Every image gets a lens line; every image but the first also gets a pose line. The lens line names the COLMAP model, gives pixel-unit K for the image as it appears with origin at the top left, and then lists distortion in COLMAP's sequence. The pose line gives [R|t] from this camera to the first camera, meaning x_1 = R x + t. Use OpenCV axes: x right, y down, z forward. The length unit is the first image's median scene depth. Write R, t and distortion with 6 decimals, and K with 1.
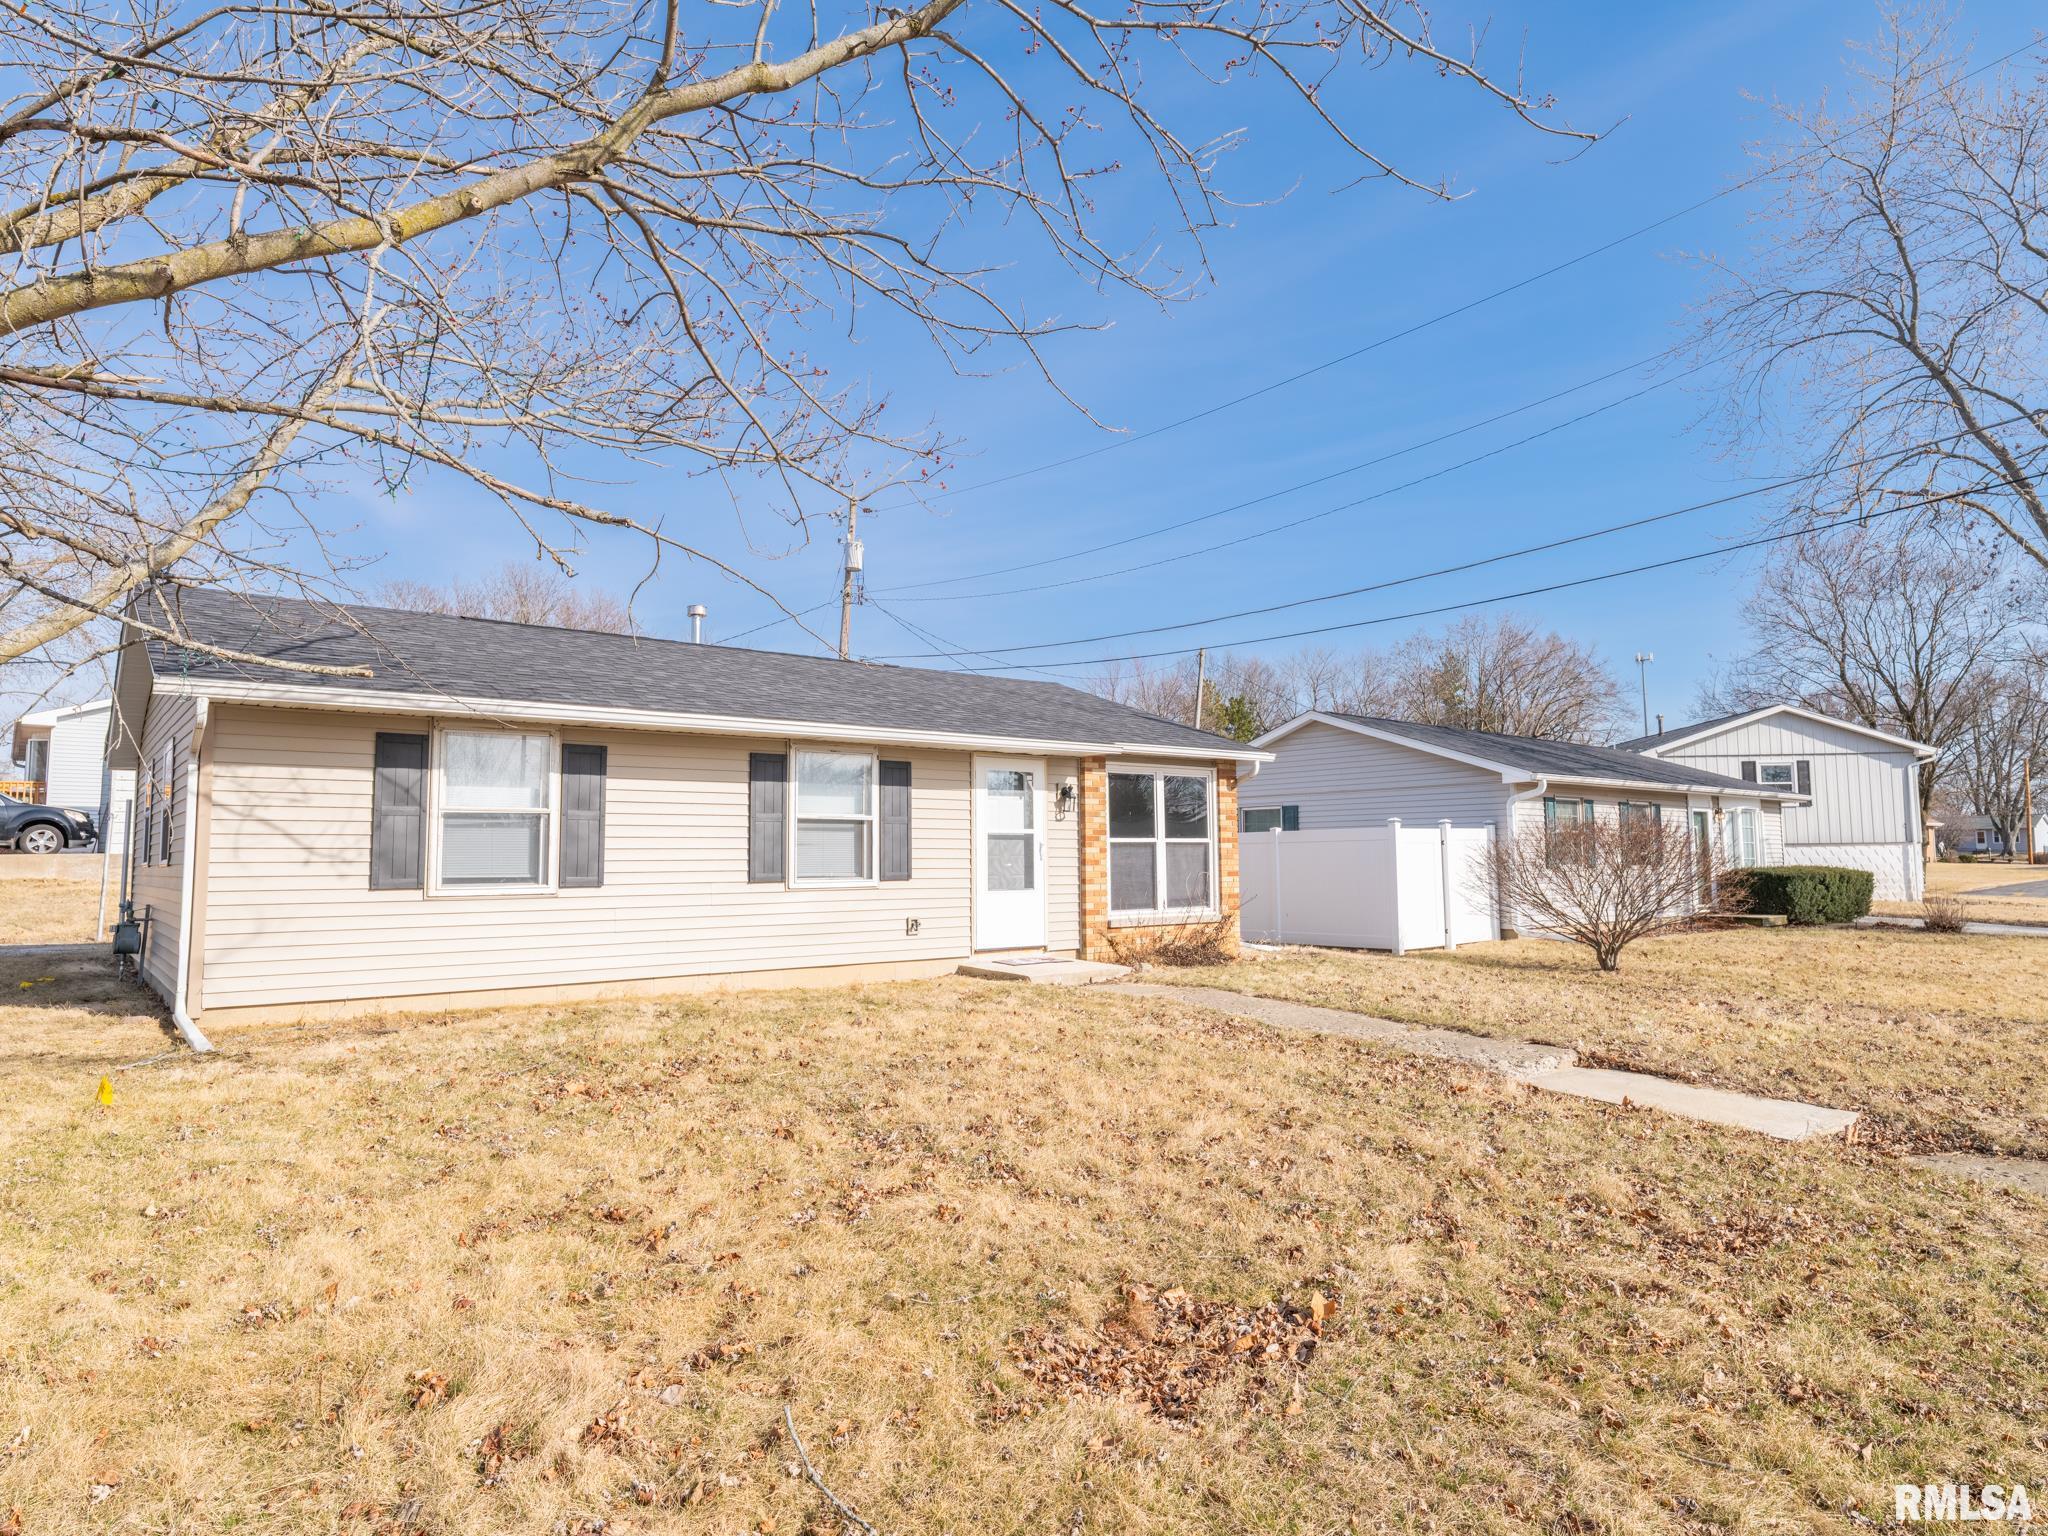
lens RADIAL K [[1170.3, 0, 1024.9], [0, 1170.3, 775.4], [0, 0, 1]] dist [0.007587, -0.008034]
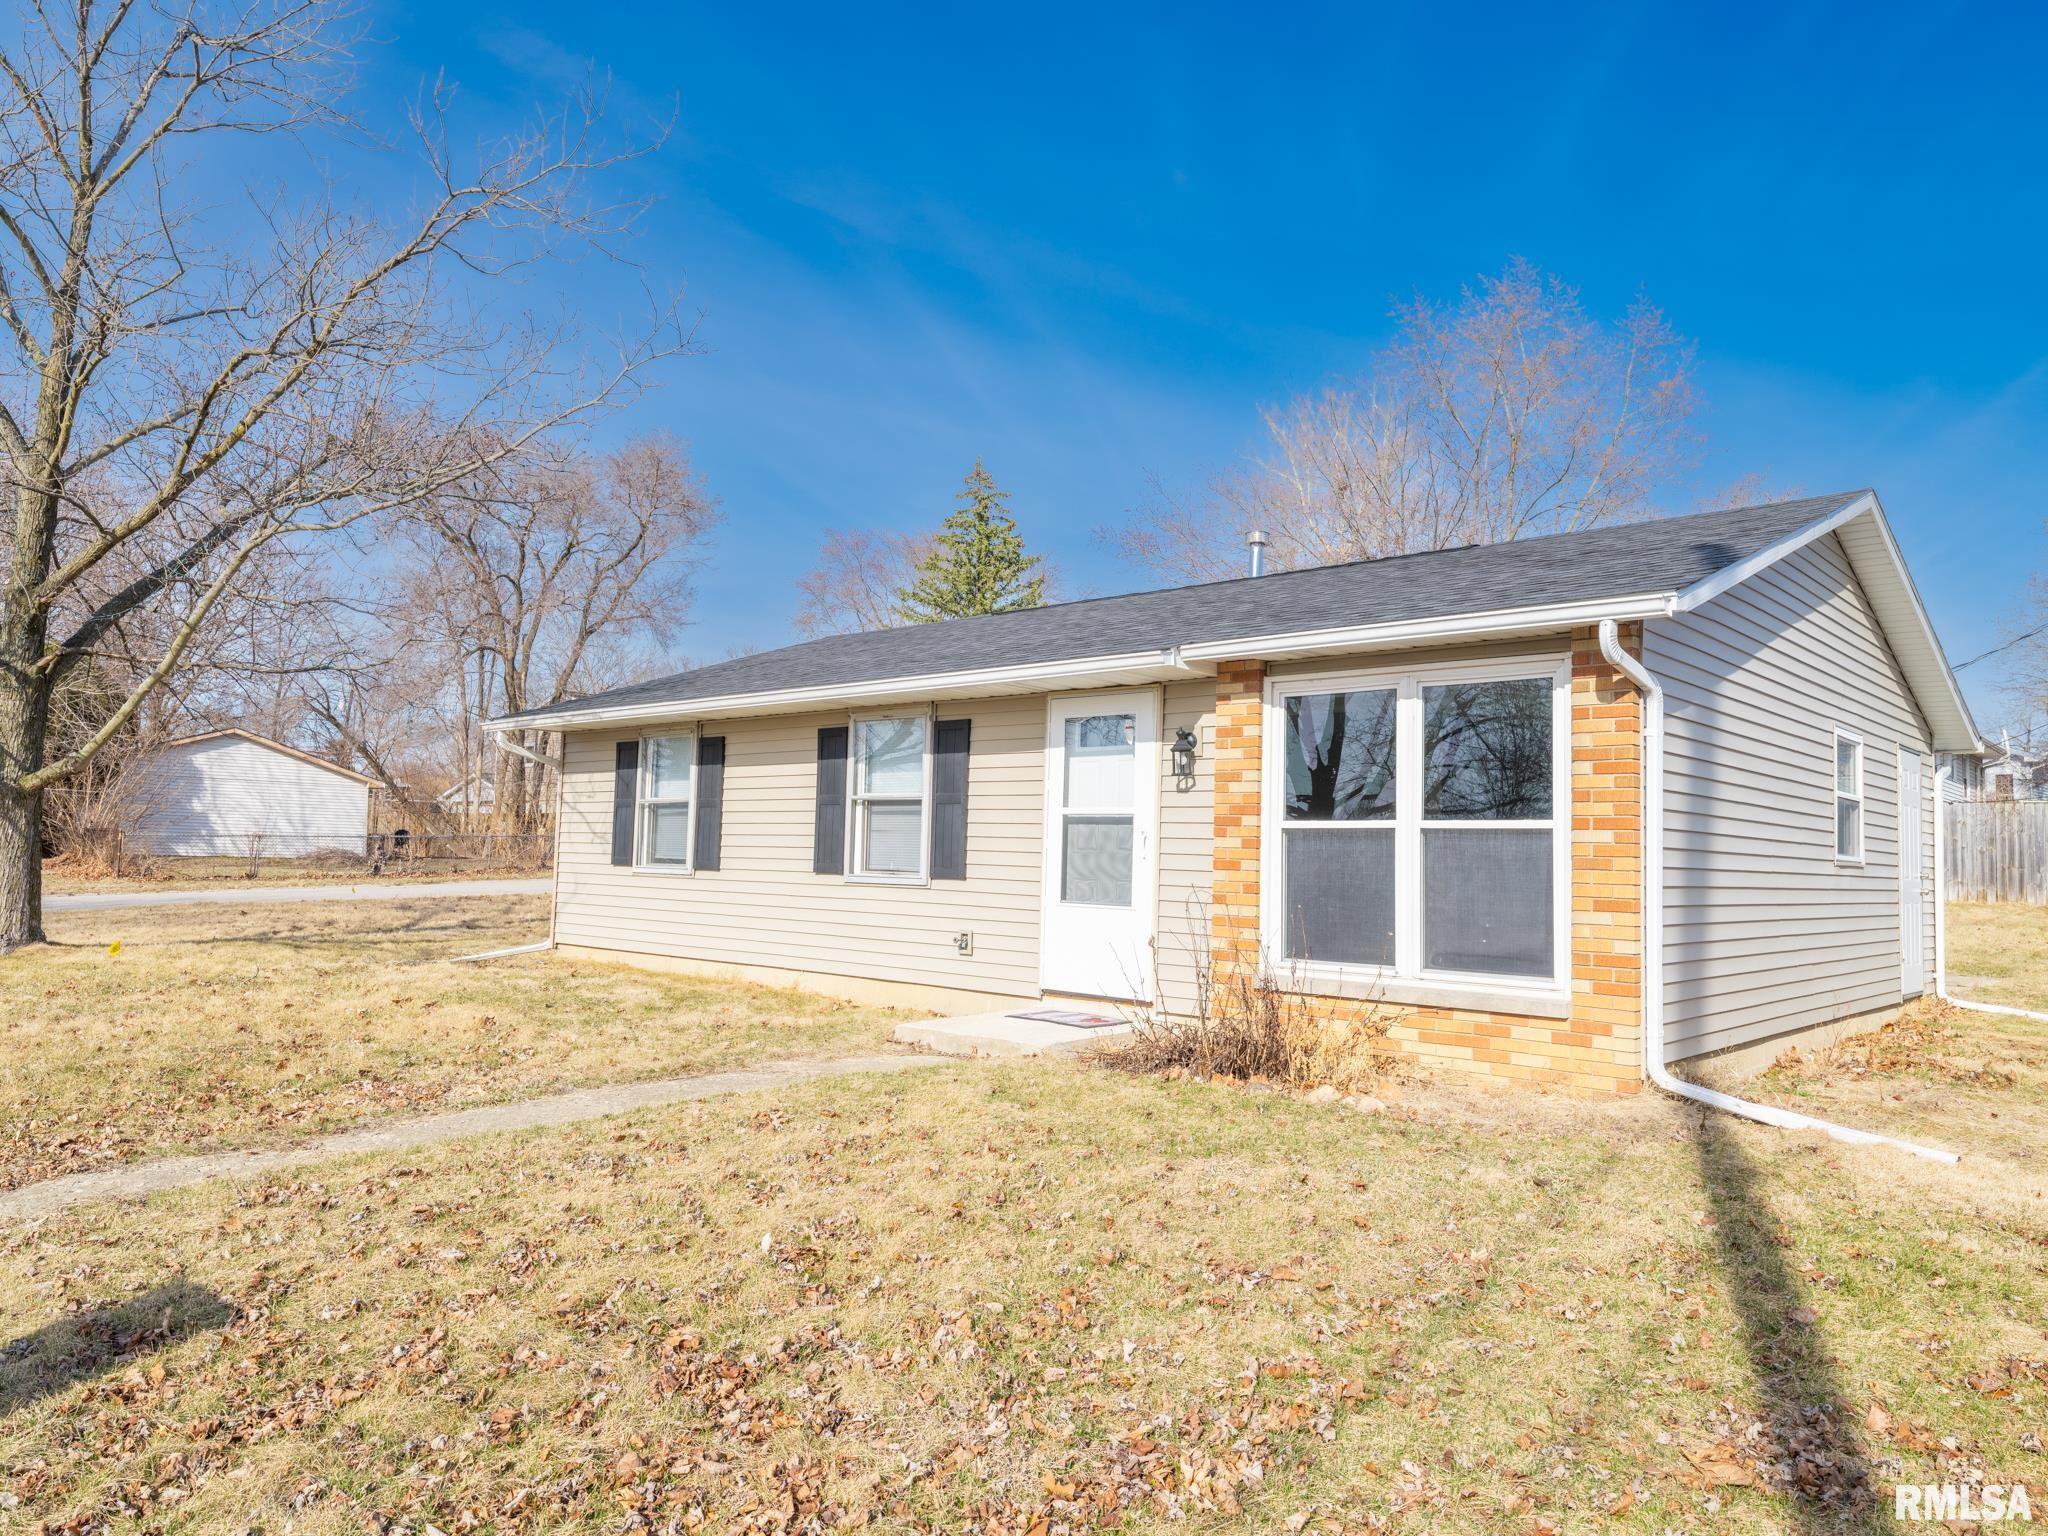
lens RADIAL K [[1354.0, 0, 1026.4], [0, 1354.0, 764.3], [0, 0, 1]] dist [-0.011601, -0.002030]
pose [[0.167591, -0.053107, -0.984425, 0.714425], [0.047947, 0.997805, -0.045666, 0.055095], [0.984690, -0.039547, 0.169770, 0.855030]]
